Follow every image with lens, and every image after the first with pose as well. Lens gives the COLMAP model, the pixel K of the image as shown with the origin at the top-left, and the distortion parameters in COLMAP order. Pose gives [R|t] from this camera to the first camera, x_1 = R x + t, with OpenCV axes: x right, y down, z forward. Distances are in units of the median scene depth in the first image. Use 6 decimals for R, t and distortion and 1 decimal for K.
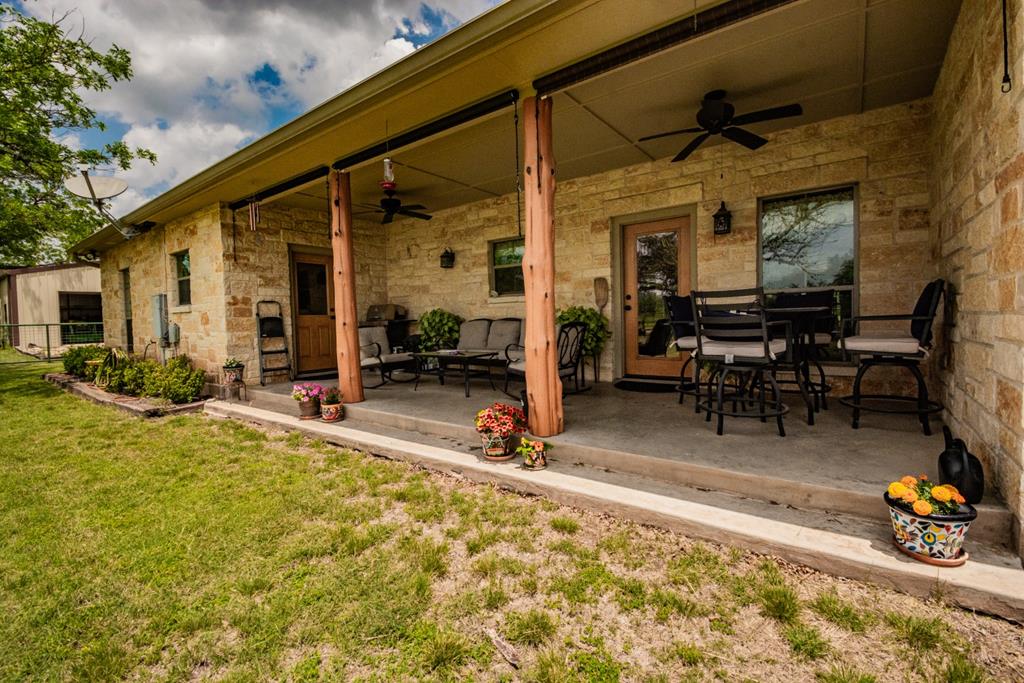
lens RADIAL K [[464.1, 0, 509.3], [0, 464.1, 340.4], [0, 0, 1]] dist [0.016701, -0.014547]
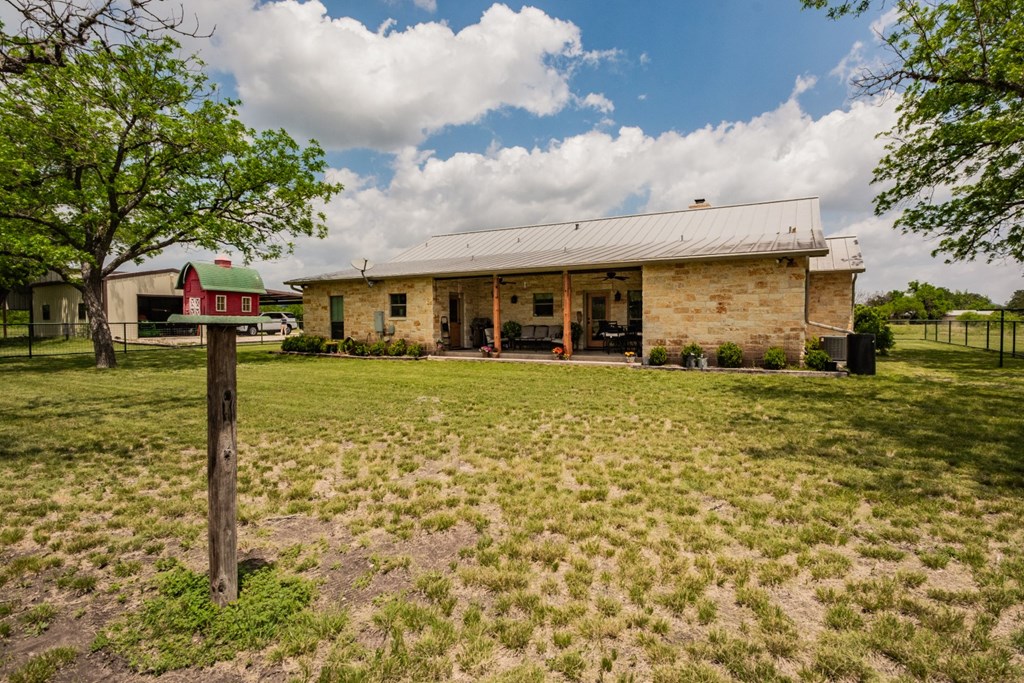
lens RADIAL K [[464.1, 0, 509.3], [0, 464.1, 340.4], [0, 0, 1]] dist [0.016701, -0.014547]
pose [[0.997107, 0.014780, 0.074559, -0.376790], [-0.014285, 0.999872, -0.007178, 0.056187], [-0.074655, 0.006092, 0.997191, -1.542343]]
